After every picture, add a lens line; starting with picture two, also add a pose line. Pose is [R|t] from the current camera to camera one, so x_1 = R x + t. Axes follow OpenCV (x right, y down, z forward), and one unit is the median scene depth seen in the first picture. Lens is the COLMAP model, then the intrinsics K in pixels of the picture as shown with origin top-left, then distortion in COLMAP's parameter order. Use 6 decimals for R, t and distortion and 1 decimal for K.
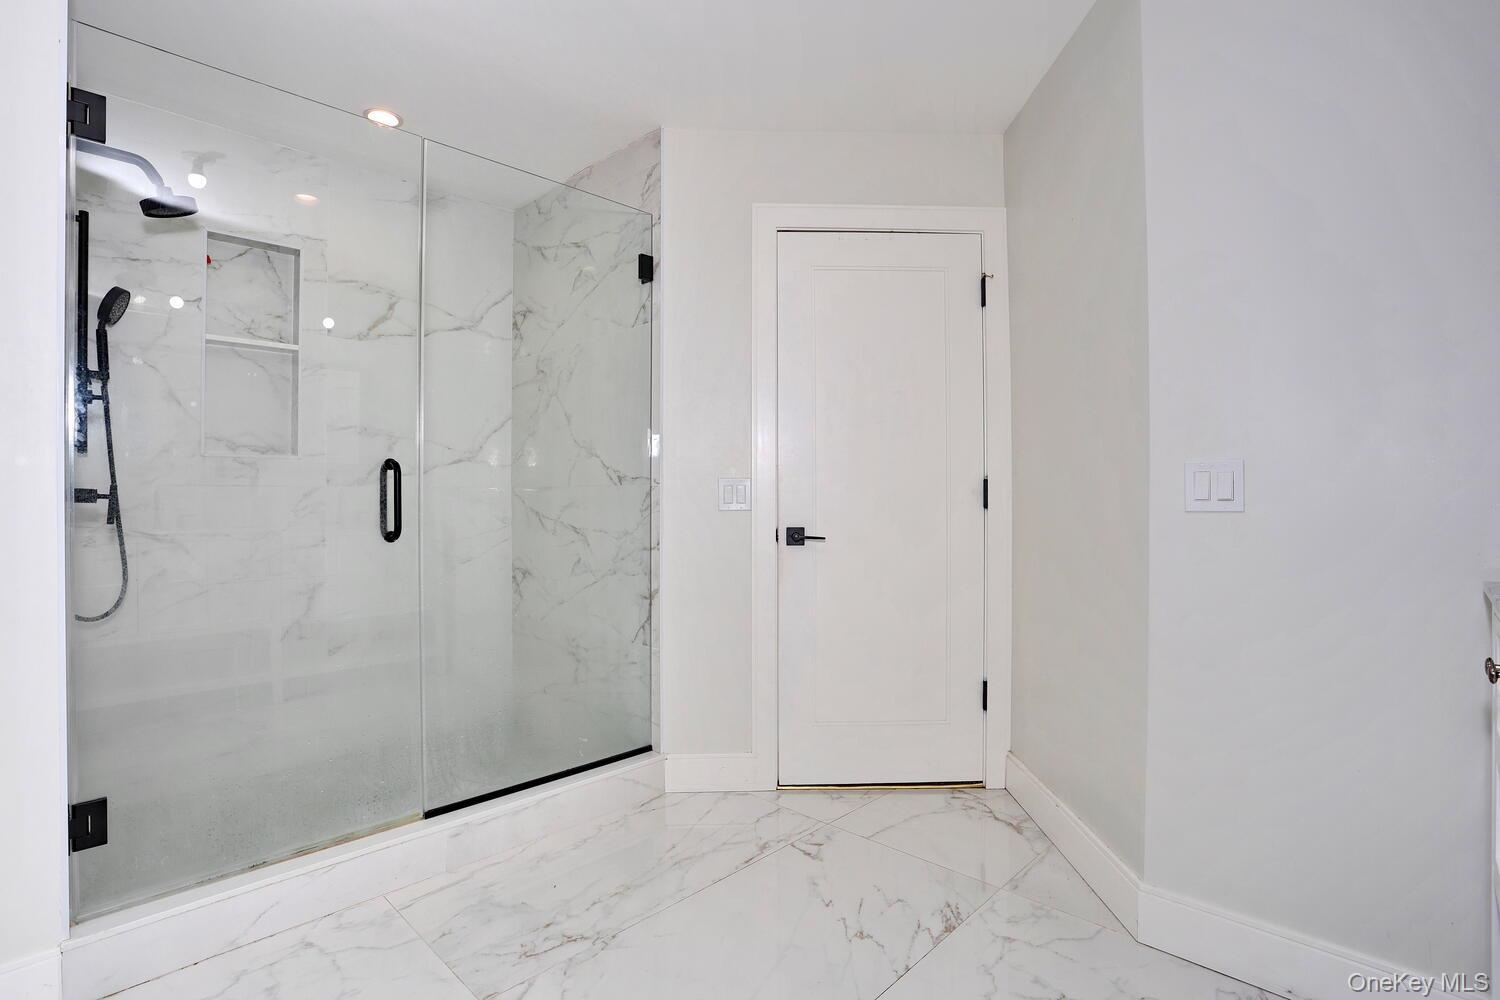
lens RADIAL K [[746.9, 0, 752.1], [0, 746.9, 497.6], [0, 0, 1]] dist [-0.029087, 0.010055]
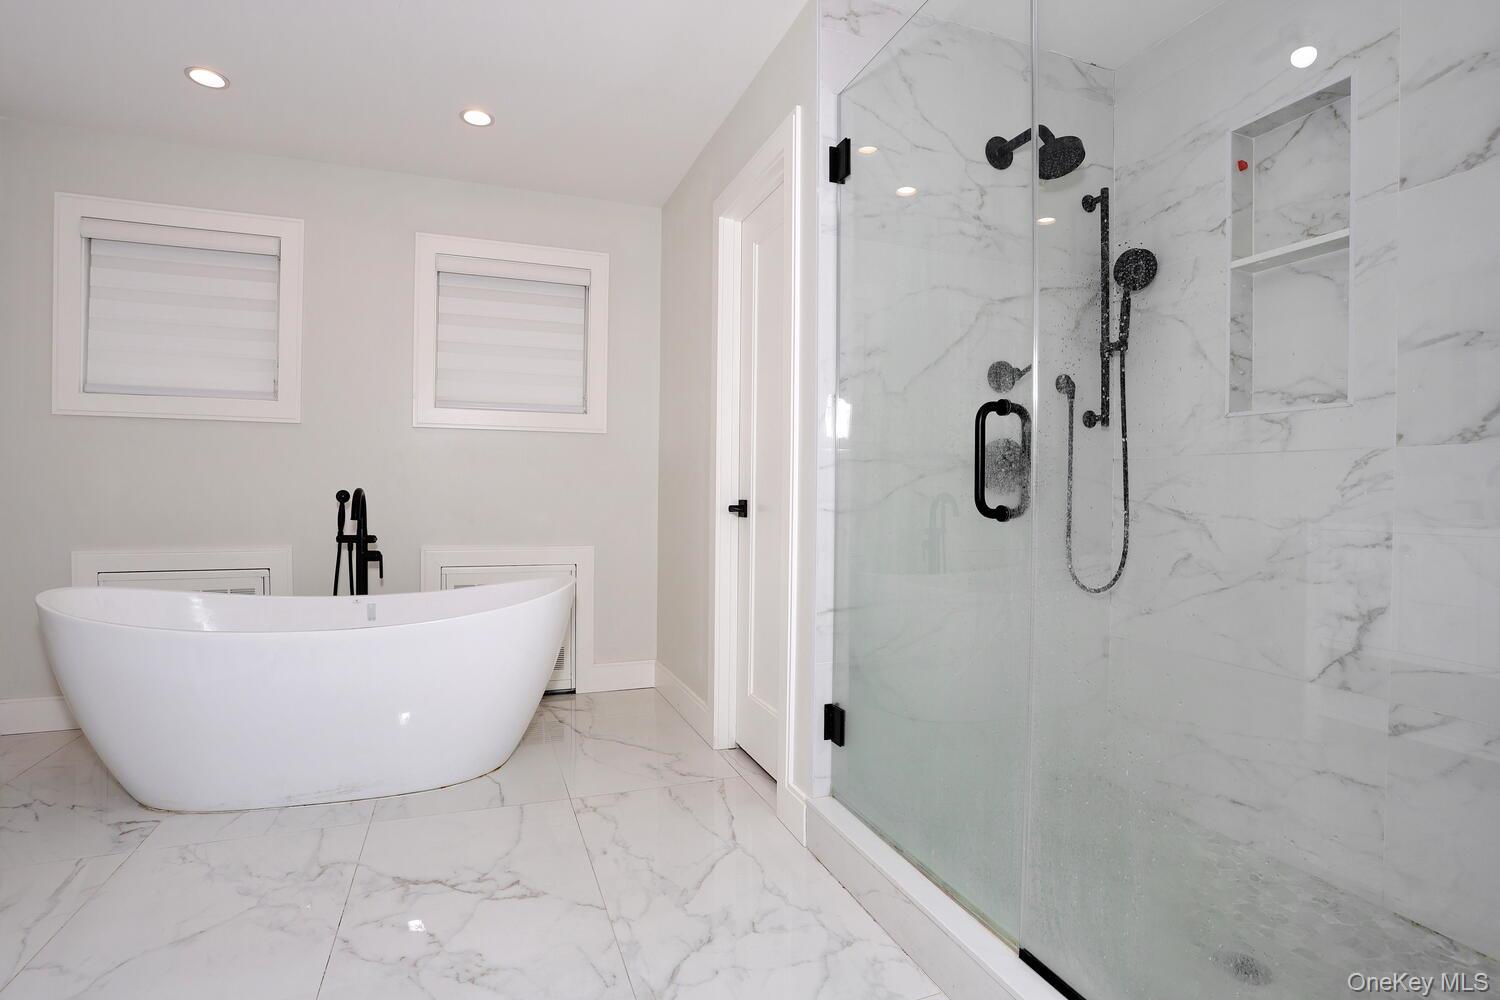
lens RADIAL K [[746.9, 0, 749.7], [0, 746.9, 487.4], [0, 0, 1]] dist [-0.029087, 0.010055]
pose [[-0.443624, 0.000353, -0.896213, 0.189362], [-0.005732, 0.999978, 0.003231, 0.019068], [0.896195, 0.006571, -0.443612, 0.850827]]
